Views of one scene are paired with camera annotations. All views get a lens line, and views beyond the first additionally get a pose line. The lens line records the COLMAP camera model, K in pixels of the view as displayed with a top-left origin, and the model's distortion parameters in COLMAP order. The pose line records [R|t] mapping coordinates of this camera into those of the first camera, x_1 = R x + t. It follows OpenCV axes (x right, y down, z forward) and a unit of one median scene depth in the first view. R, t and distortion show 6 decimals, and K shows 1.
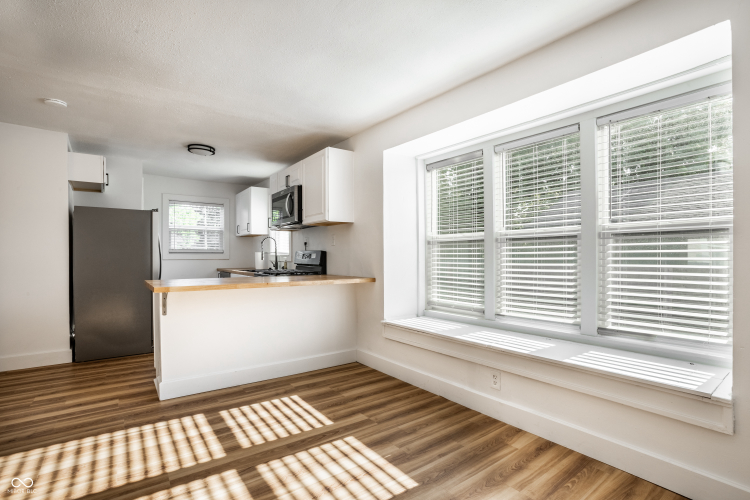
lens RADIAL K [[375.4, 0, 374.5], [0, 375.4, 259.3], [0, 0, 1]] dist [-0.079193, 0.037201]
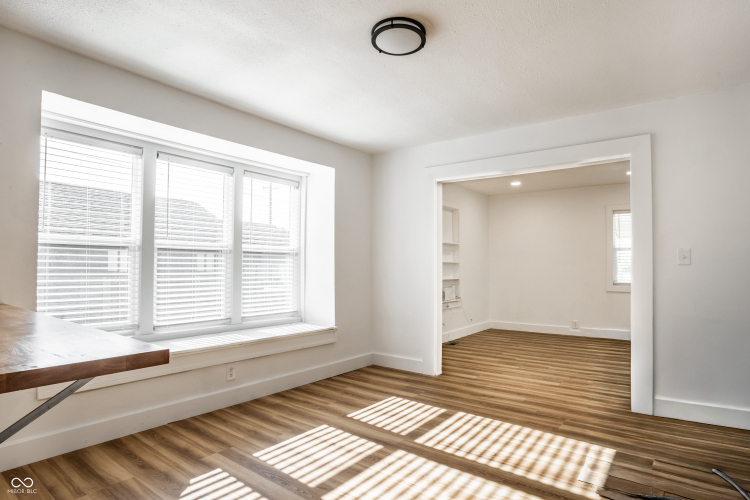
lens RADIAL K [[375.4, 0, 374.5], [0, 375.4, 259.3], [0, 0, 1]] dist [-0.079193, 0.037201]
pose [[-0.265325, 0.025289, 0.963827, -0.947657], [0.004618, 0.999678, -0.024959, 0.002457], [-0.964148, -0.002172, -0.265356, 0.896815]]
